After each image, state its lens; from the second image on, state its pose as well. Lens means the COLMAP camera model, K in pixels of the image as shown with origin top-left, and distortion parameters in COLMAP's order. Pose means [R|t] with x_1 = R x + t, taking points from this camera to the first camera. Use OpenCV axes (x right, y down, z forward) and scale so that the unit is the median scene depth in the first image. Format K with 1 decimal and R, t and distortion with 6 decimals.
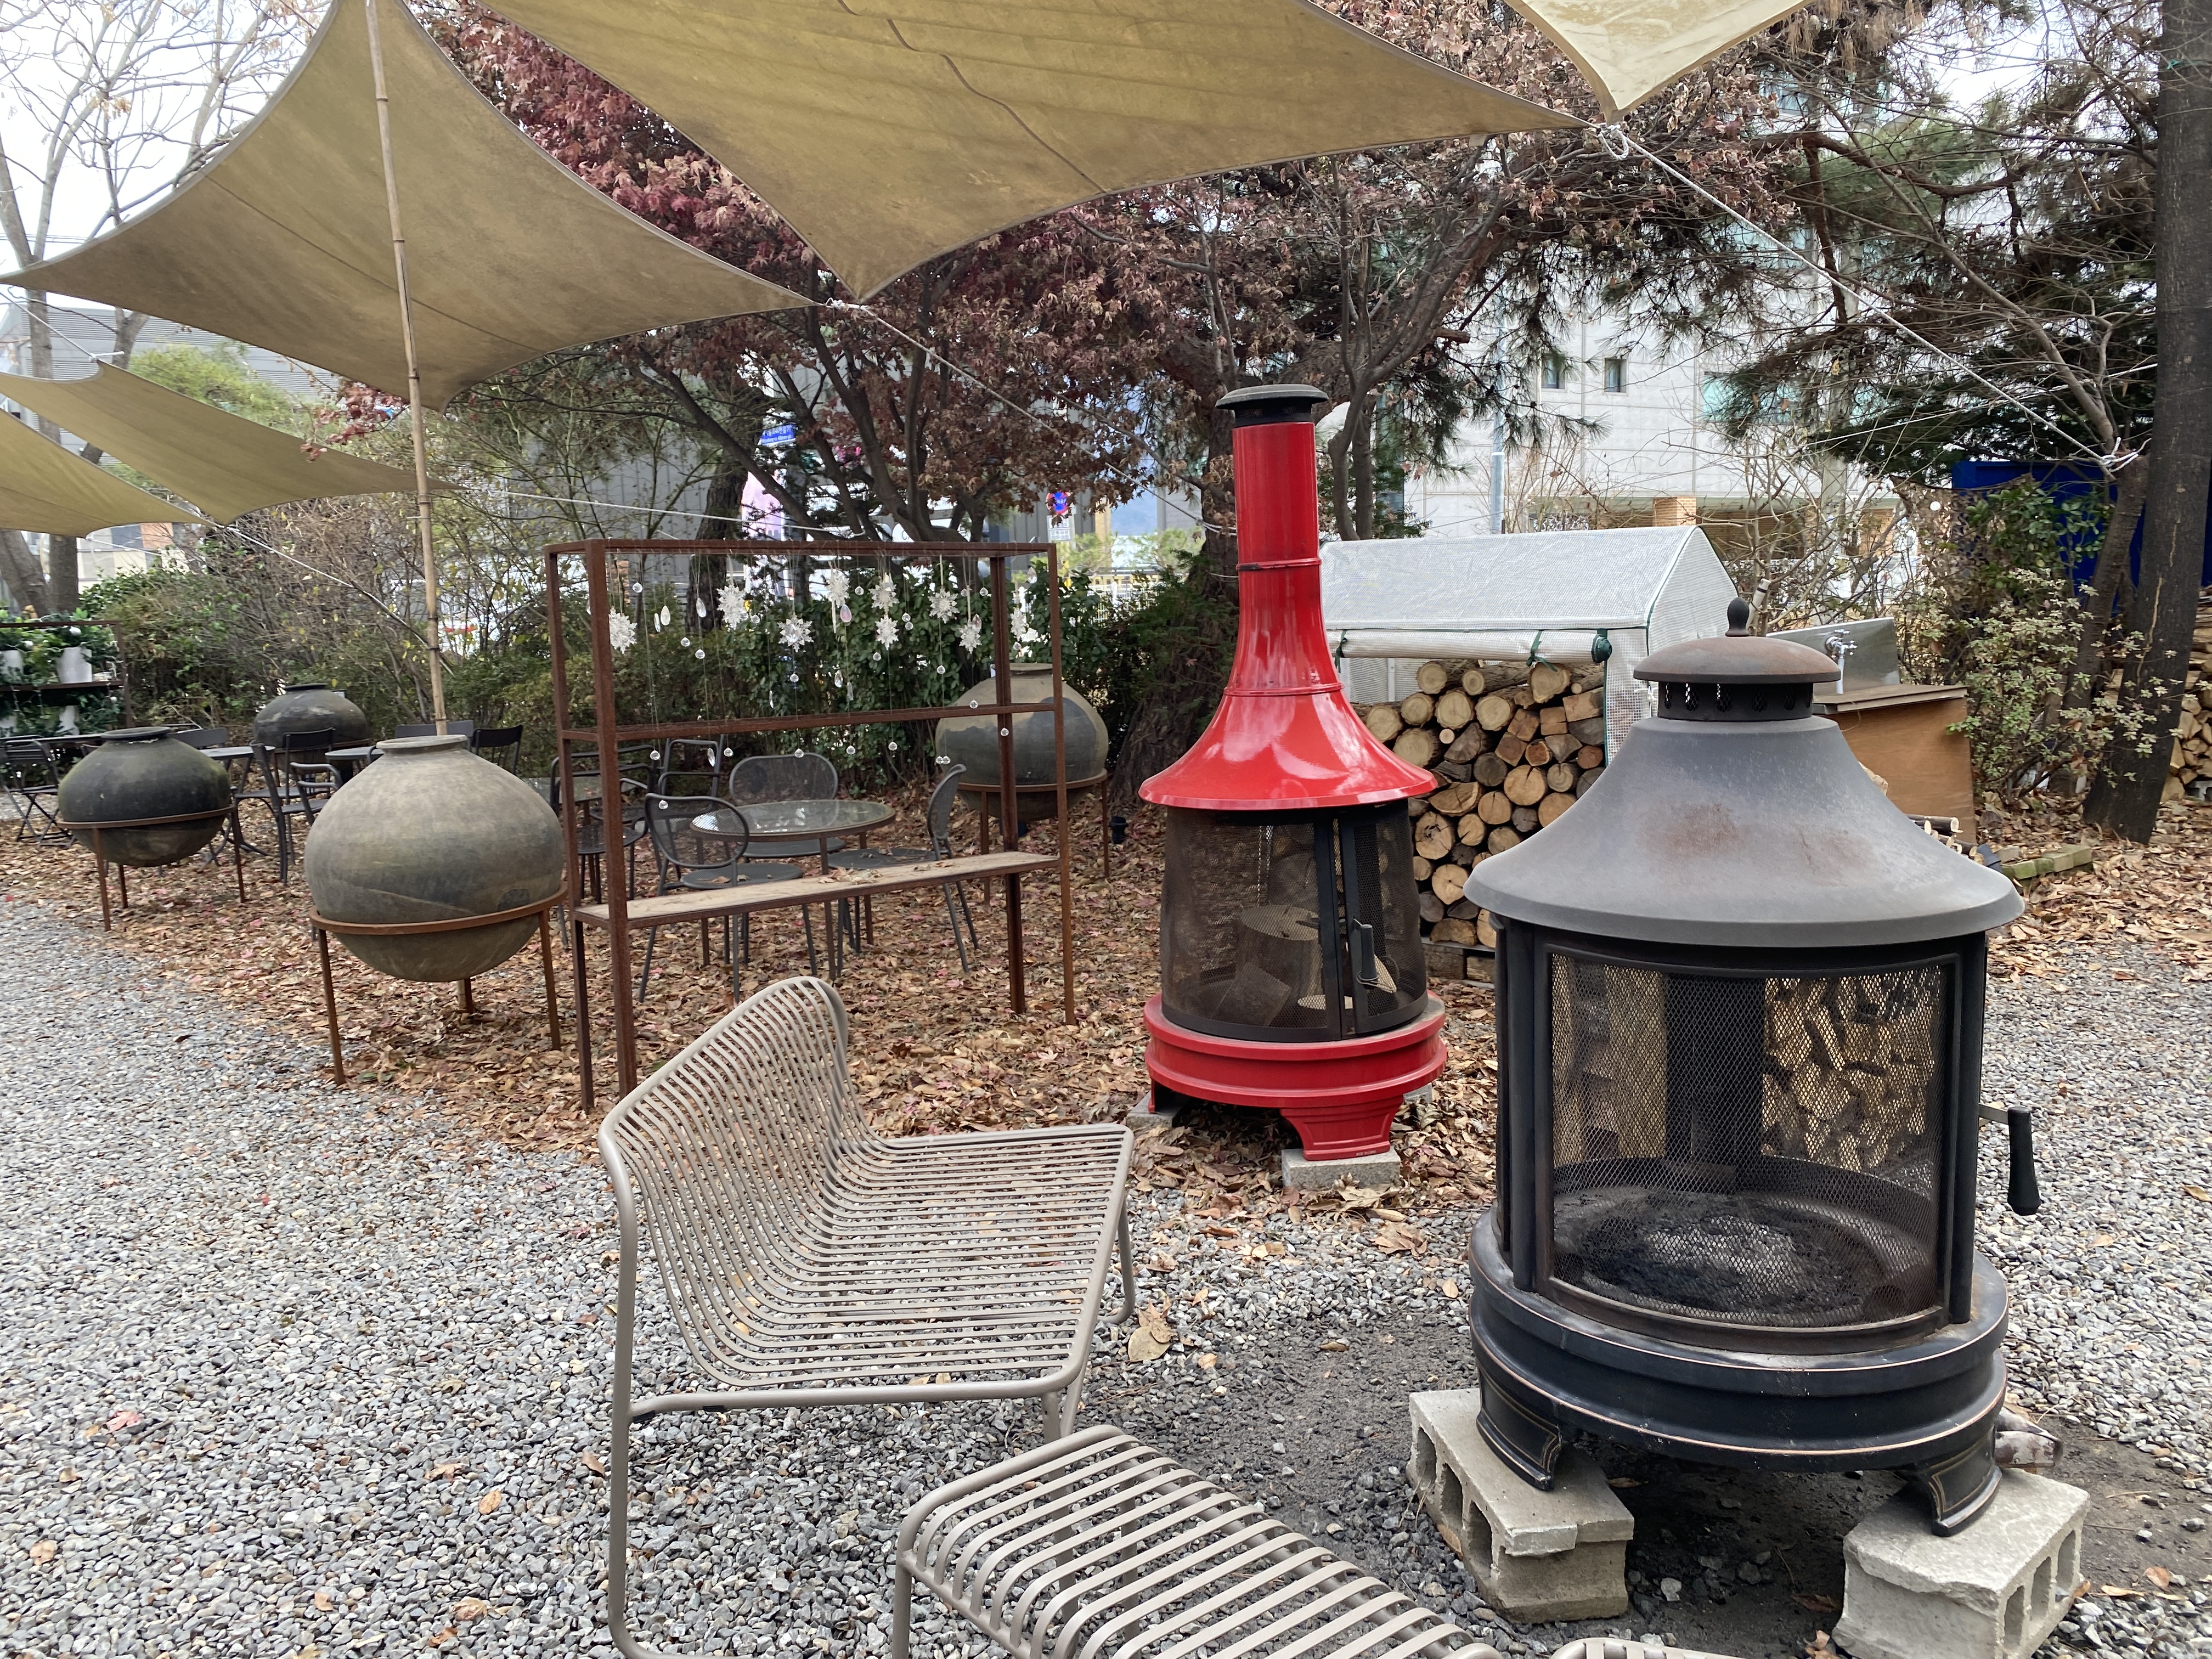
lens RADIAL K [[1622.7, 0, 1106.0], [0, 1622.7, 829.5], [0, 0, 1]] dist [0.005809, 0.003273]
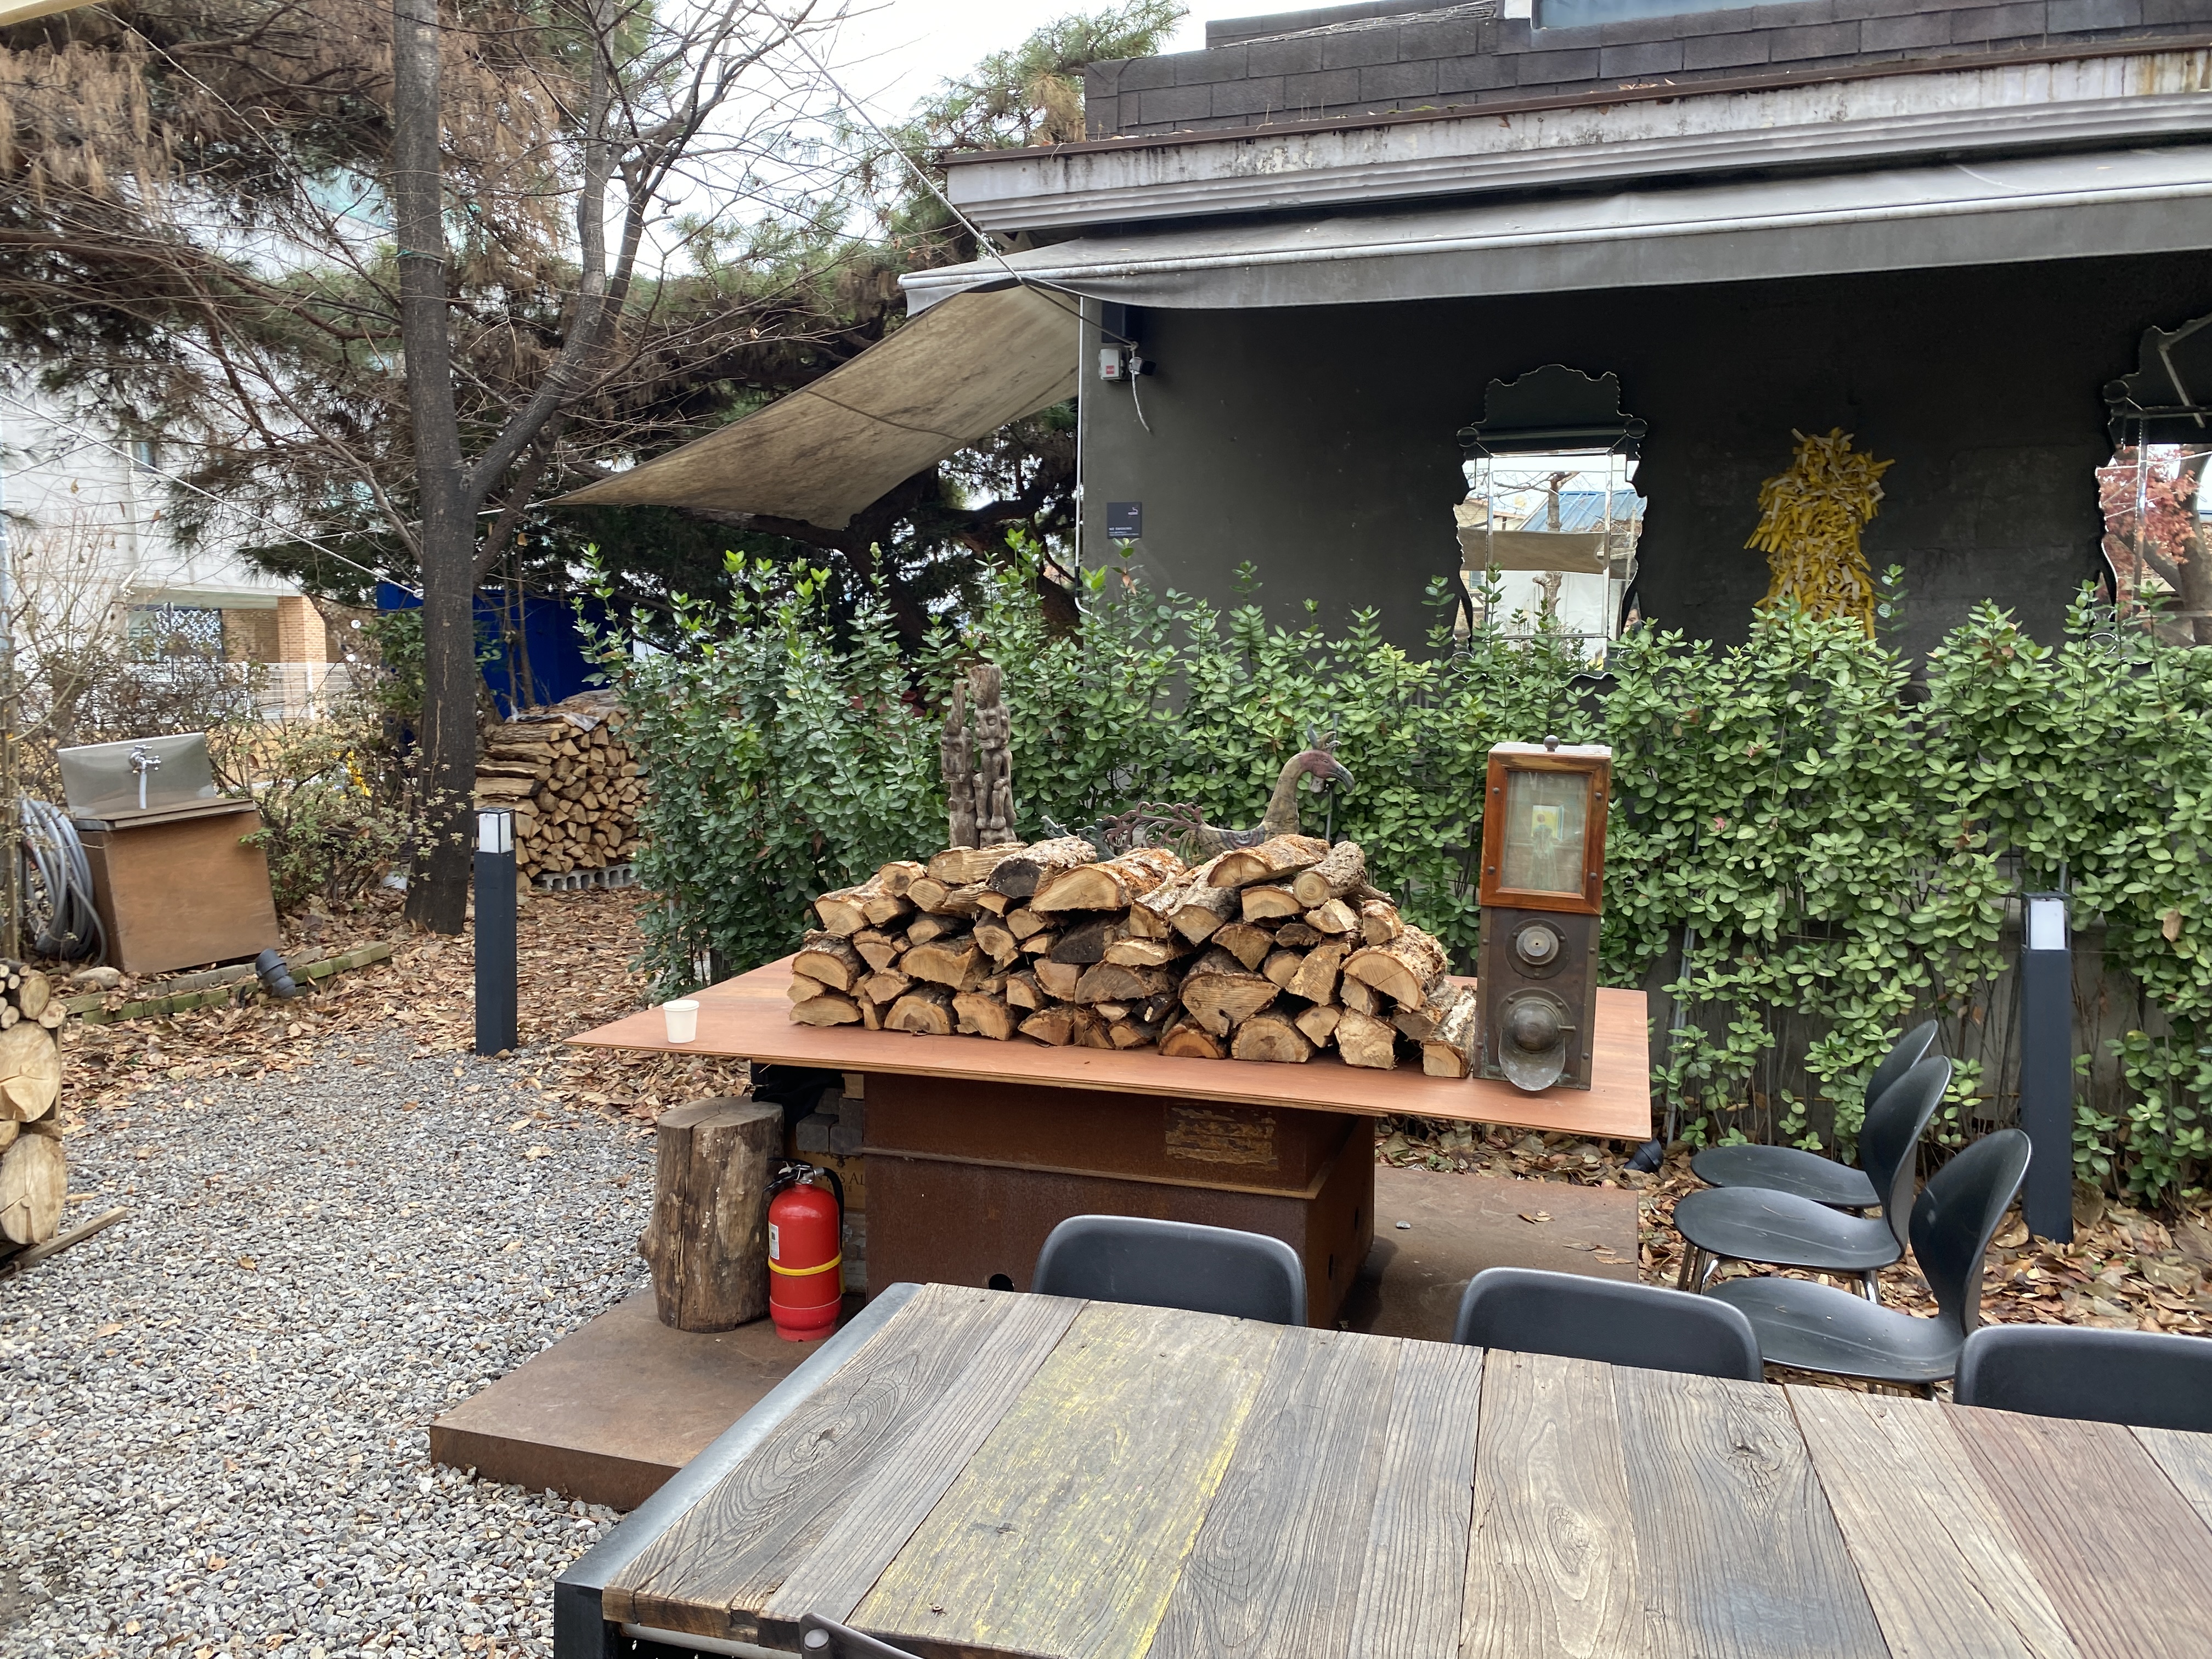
lens RADIAL K [[1622.7, 0, 1106.0], [0, 1622.7, 829.5], [0, 0, 1]] dist [0.005809, 0.003273]
pose [[0.760890, -0.034778, 0.647948, 0.231217], [0.072615, 0.996854, -0.031767, 0.004197], [-0.644805, 0.071222, 0.761021, -0.134720]]
